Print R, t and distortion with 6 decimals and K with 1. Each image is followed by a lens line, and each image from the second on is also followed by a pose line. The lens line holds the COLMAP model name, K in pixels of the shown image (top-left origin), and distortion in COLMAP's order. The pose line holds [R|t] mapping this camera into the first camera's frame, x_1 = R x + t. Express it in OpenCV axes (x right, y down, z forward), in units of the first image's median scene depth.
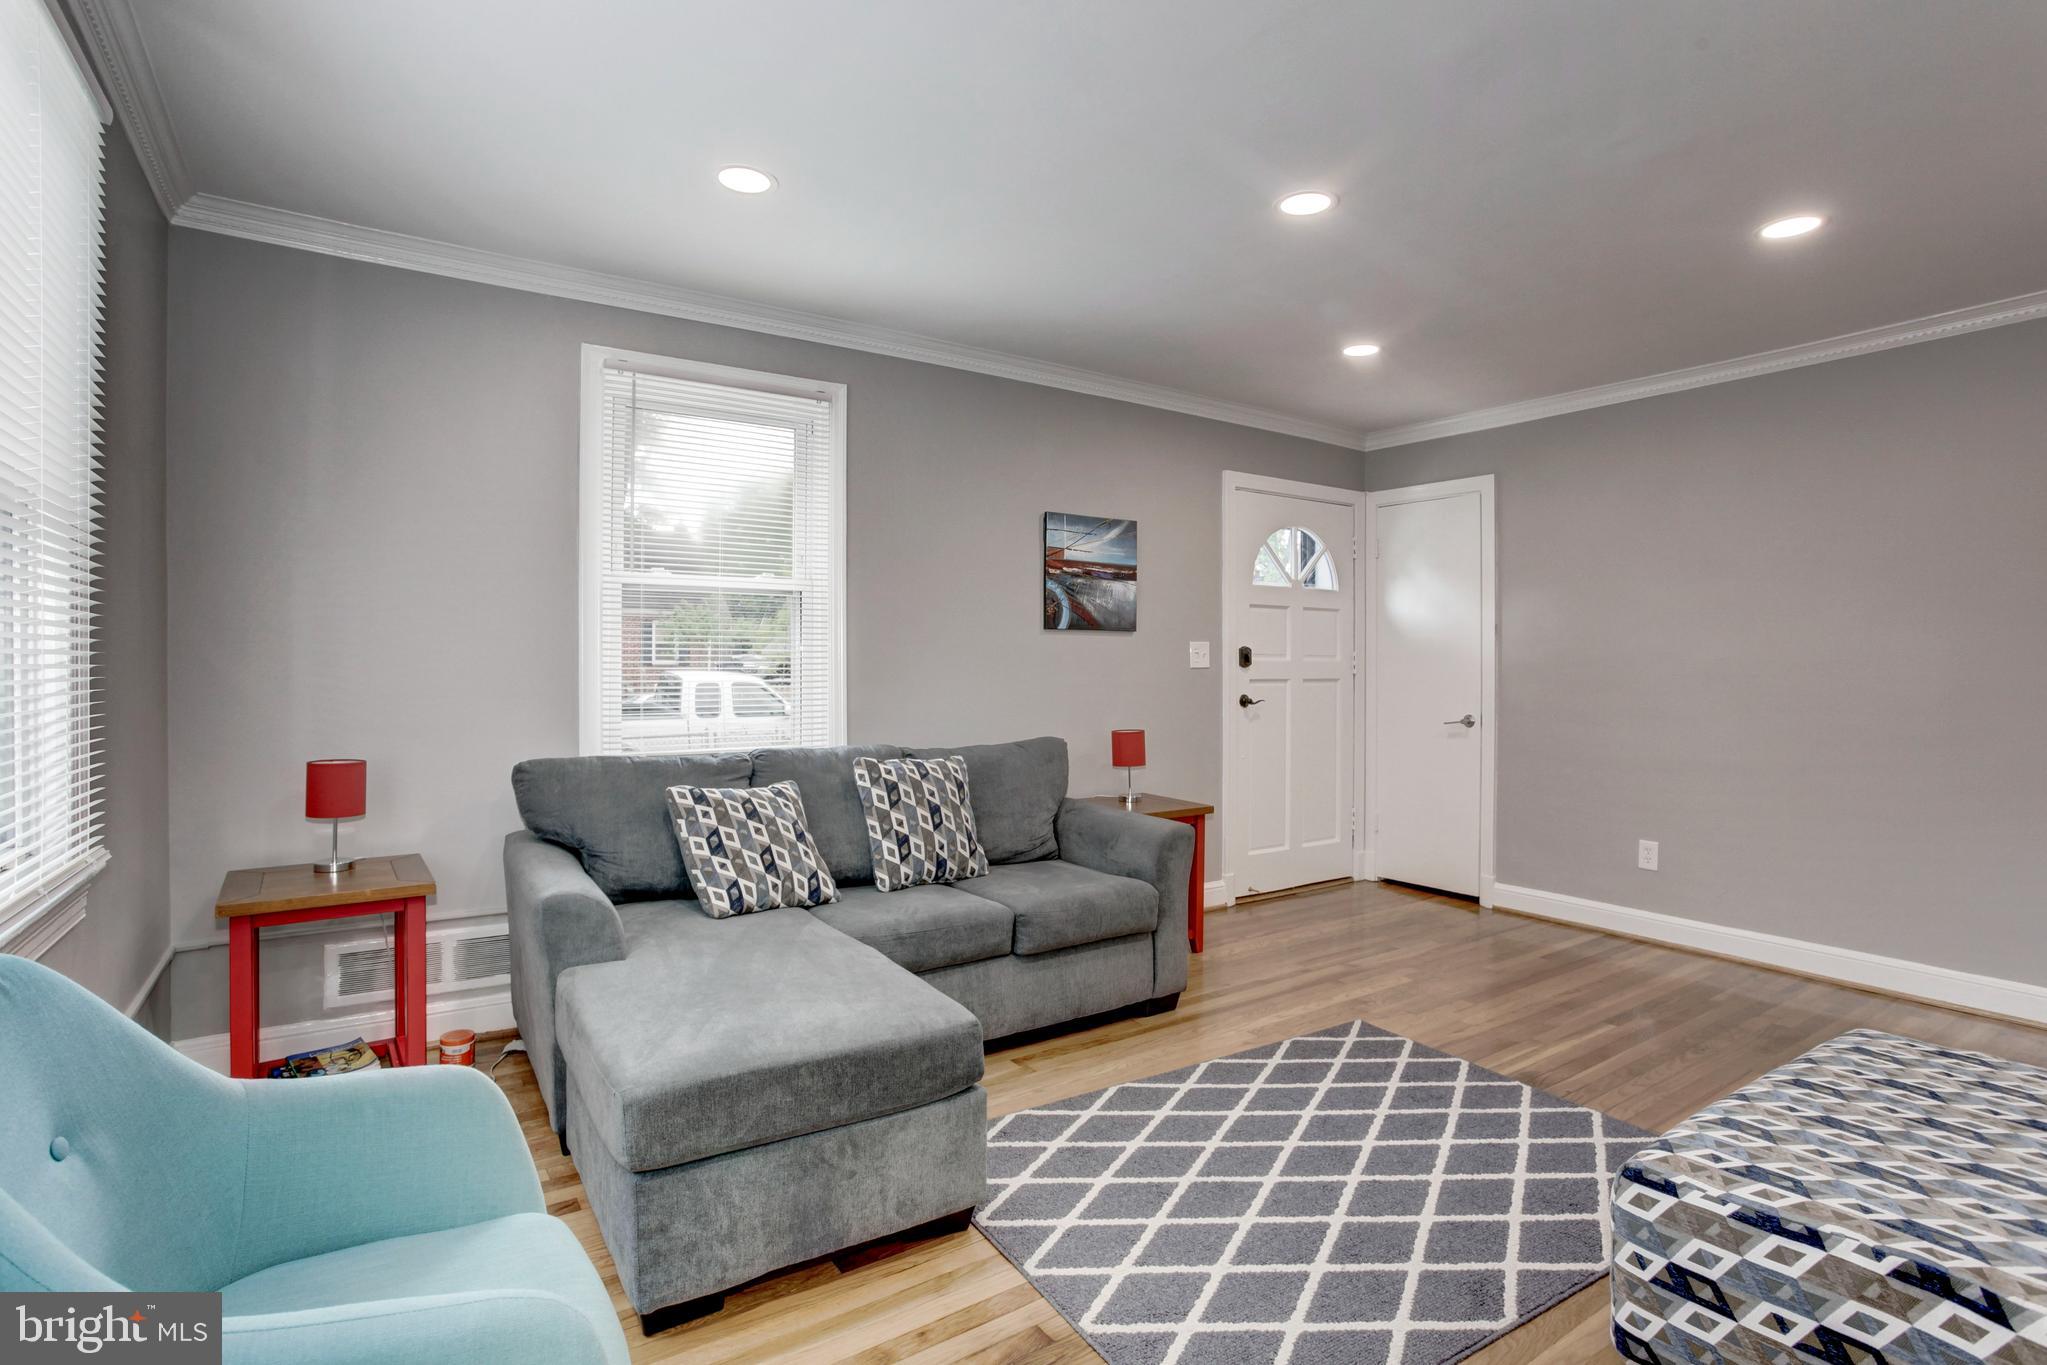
lens RADIAL K [[997.5, 0, 1023.5], [0, 997.5, 682.5], [0, 0, 1]] dist [-0.046493, 0.000534]
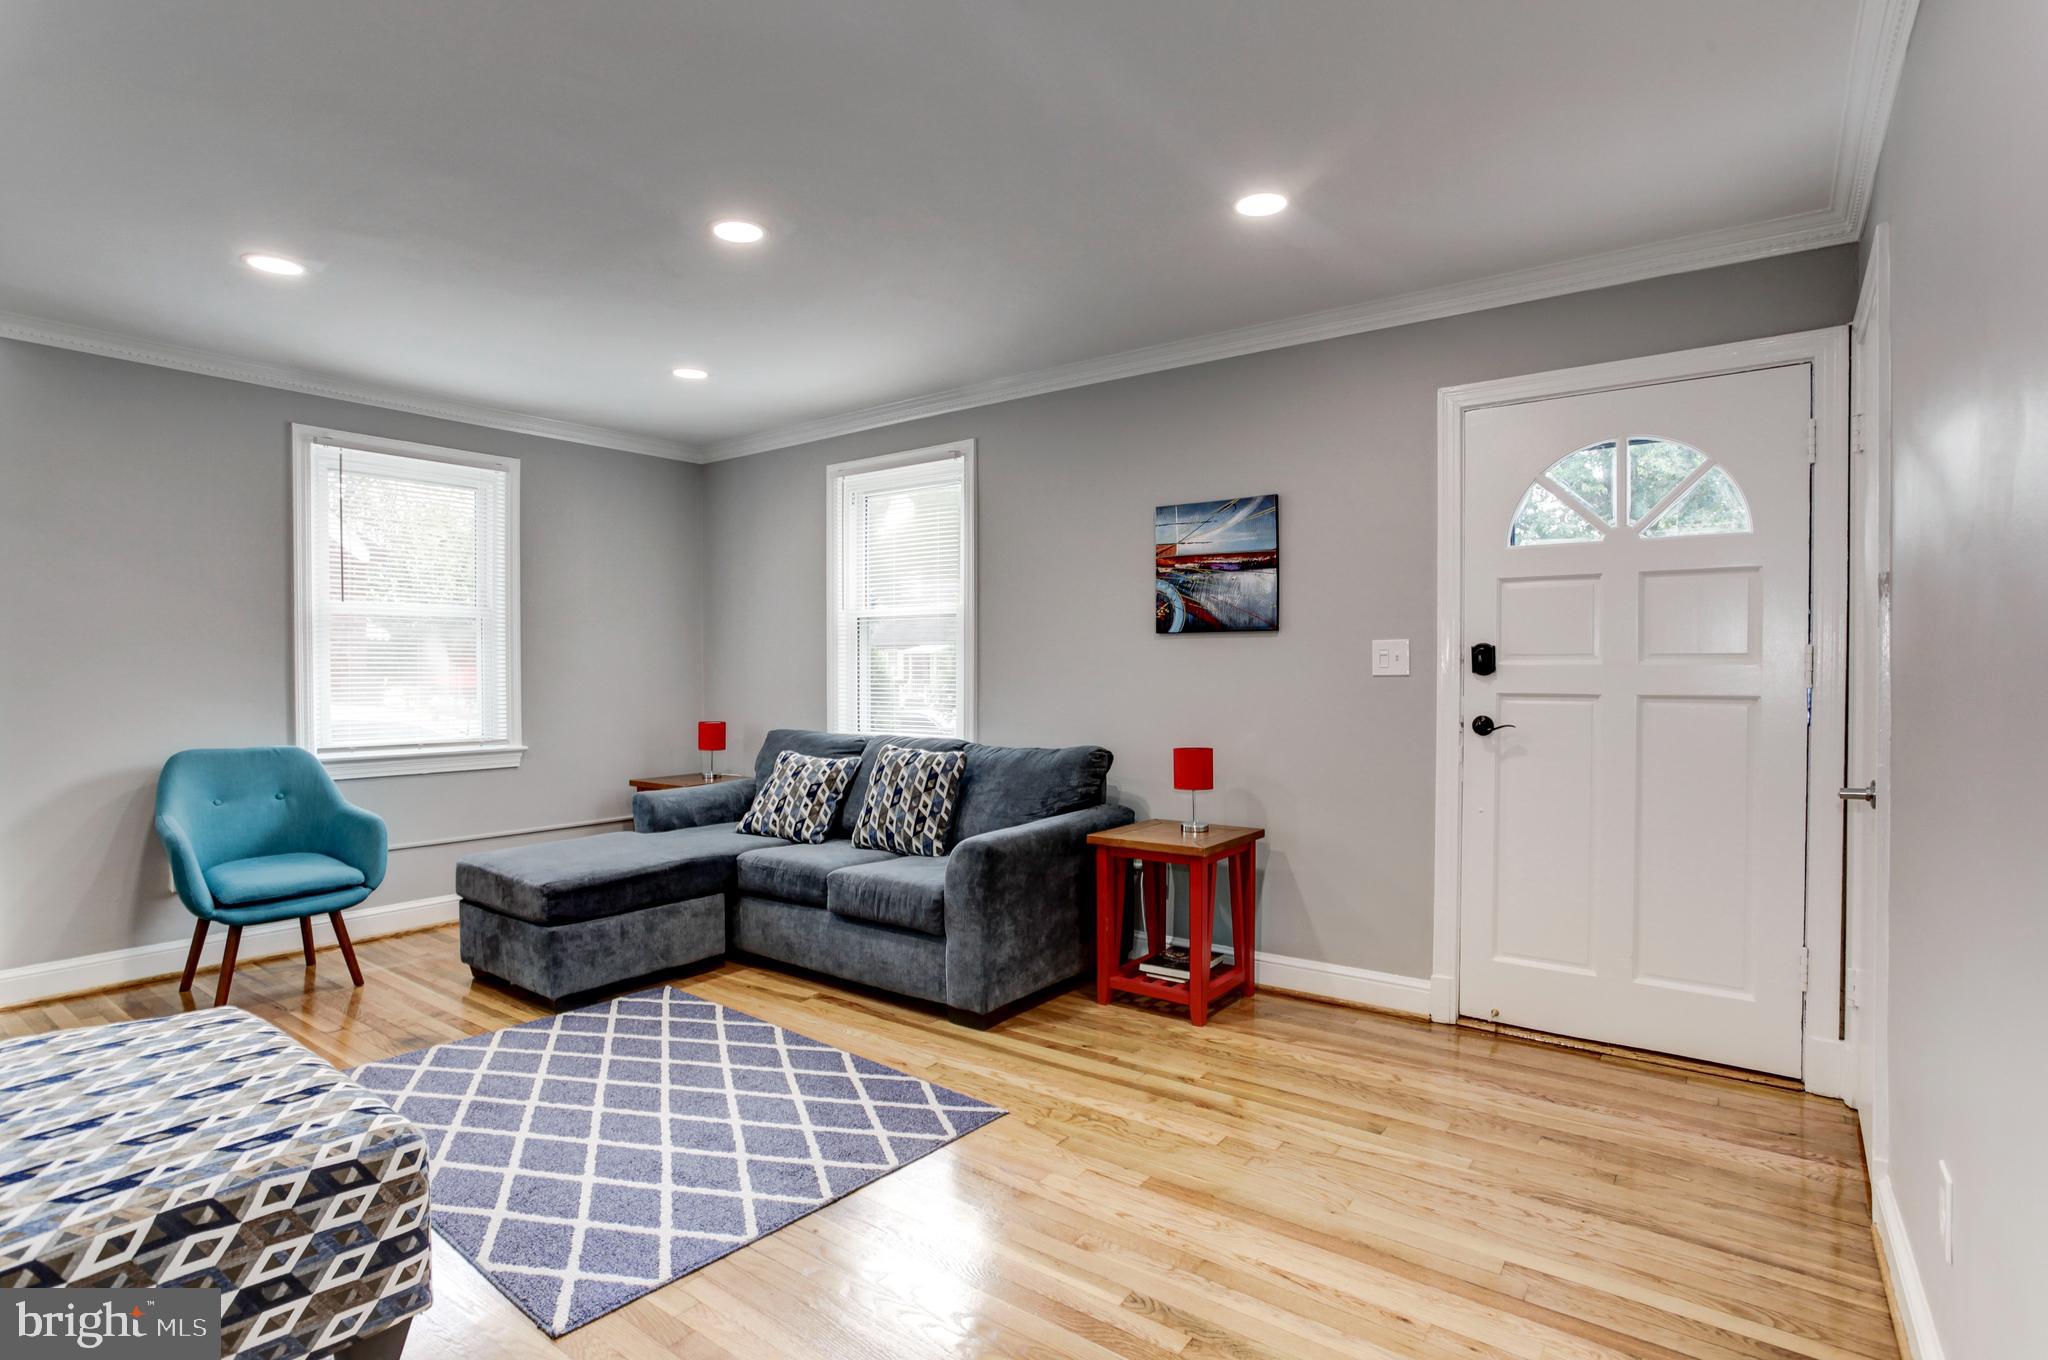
lens RADIAL K [[992.9, 0, 1035.7], [0, 992.9, 683.9], [0, 0, 1]] dist [-0.075054, 0.037611]
pose [[0.347411, 0.006555, -0.937690, 0.845900], [-0.019324, 0.999813, -0.000171, -0.004117], [0.937514, 0.018179, 0.347472, 0.572207]]
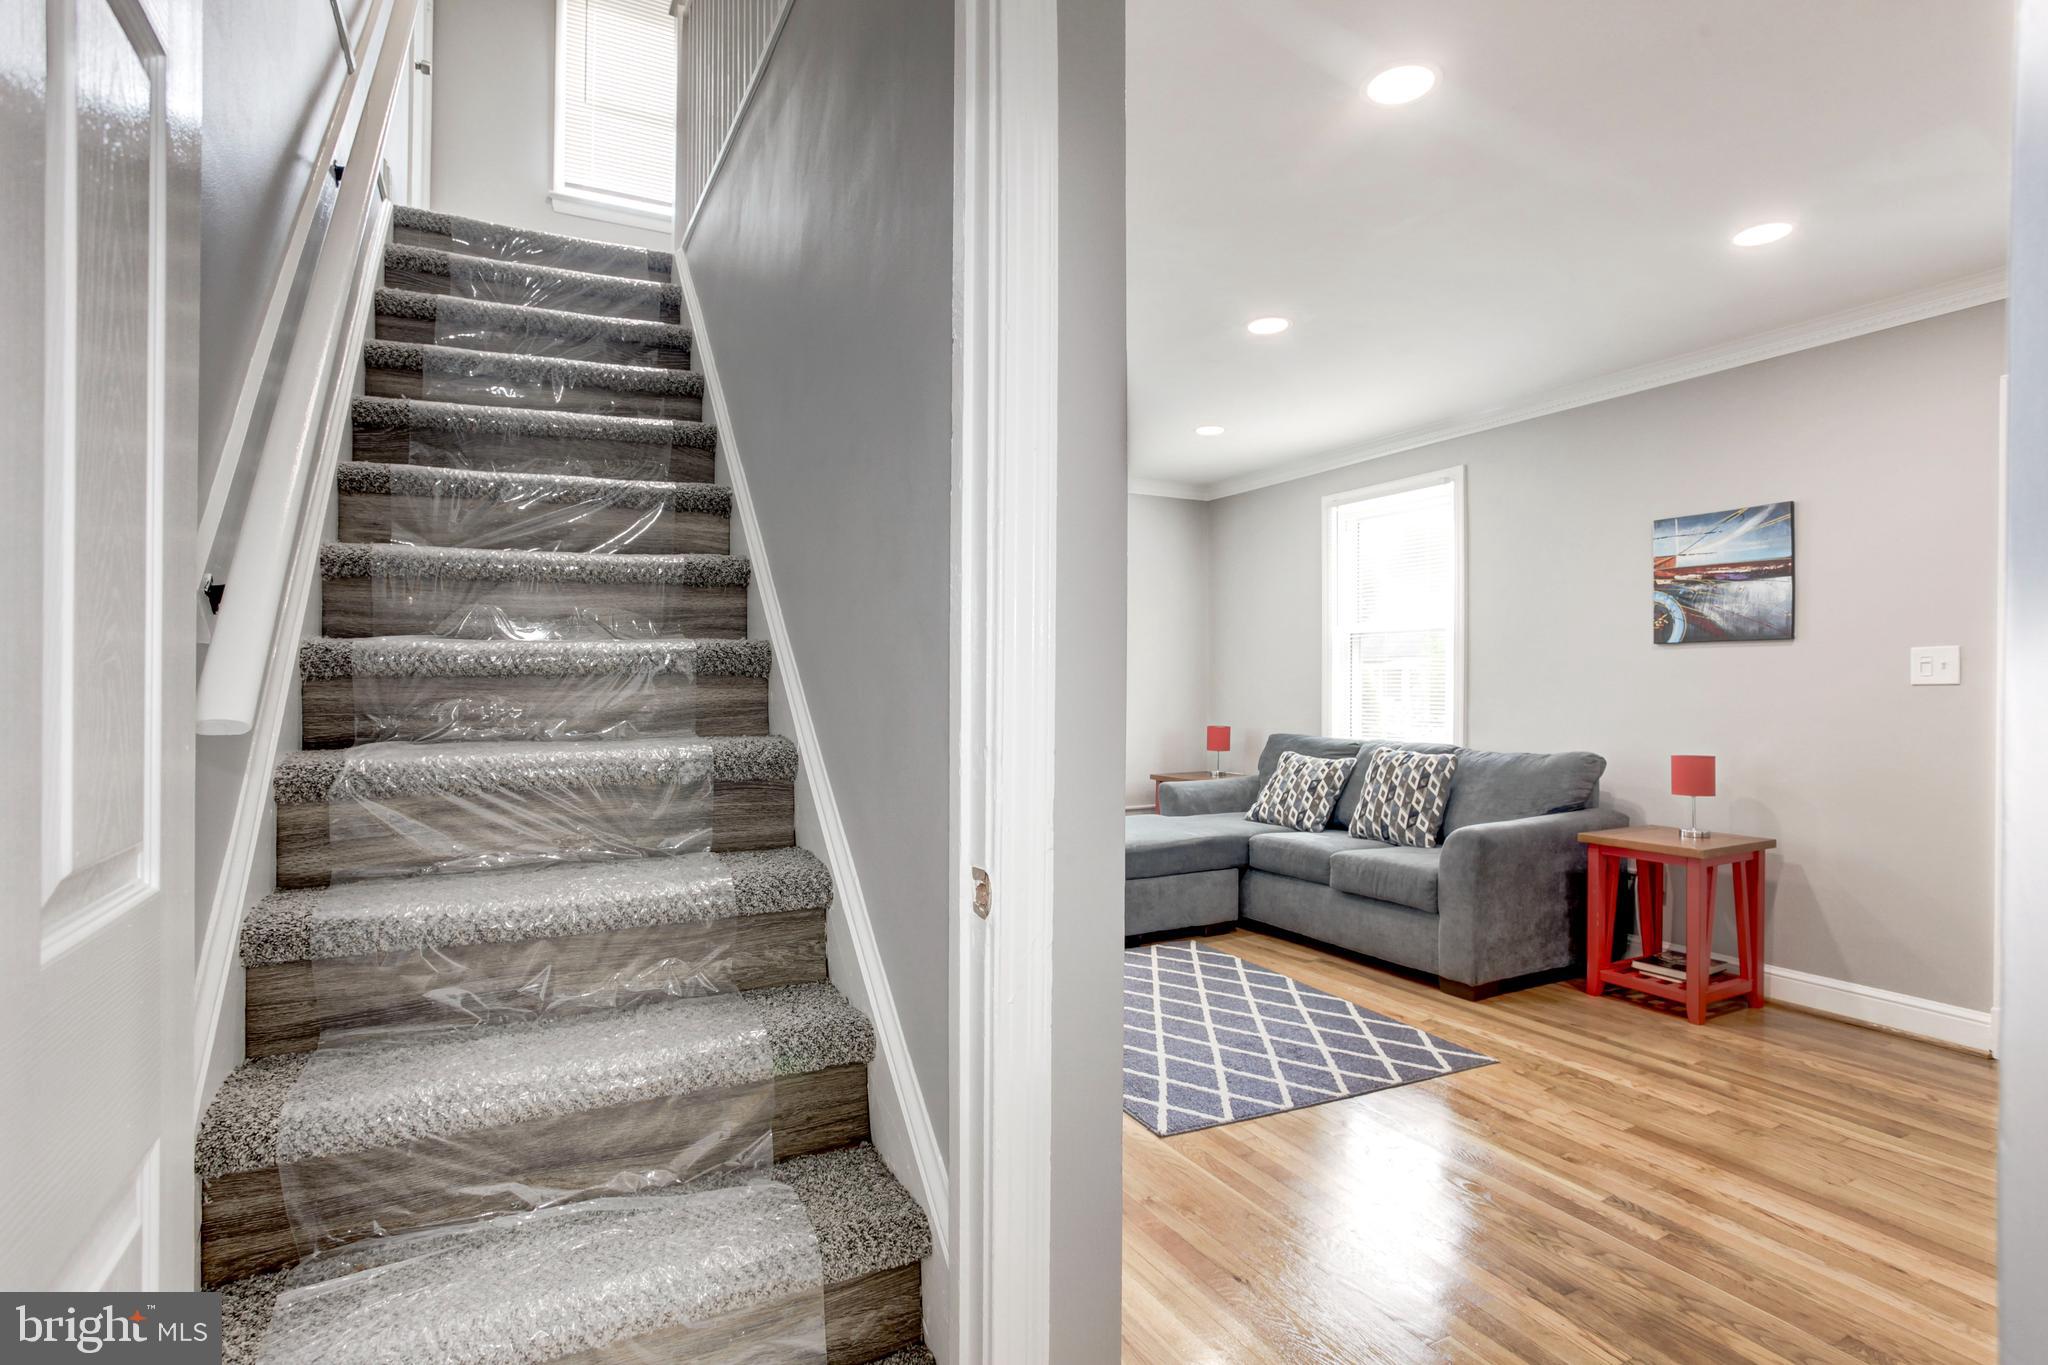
lens RADIAL K [[1004.7, 0, 1072.5], [0, 1004.7, 692.6], [0, 0, 1]] dist [-0.052021, 0.034145]
pose [[-0.068270, -0.001635, -0.997666, 0.998742], [-0.027092, 0.999633, 0.000216, 0.007541], [0.997299, 0.027044, -0.068289, 0.510205]]
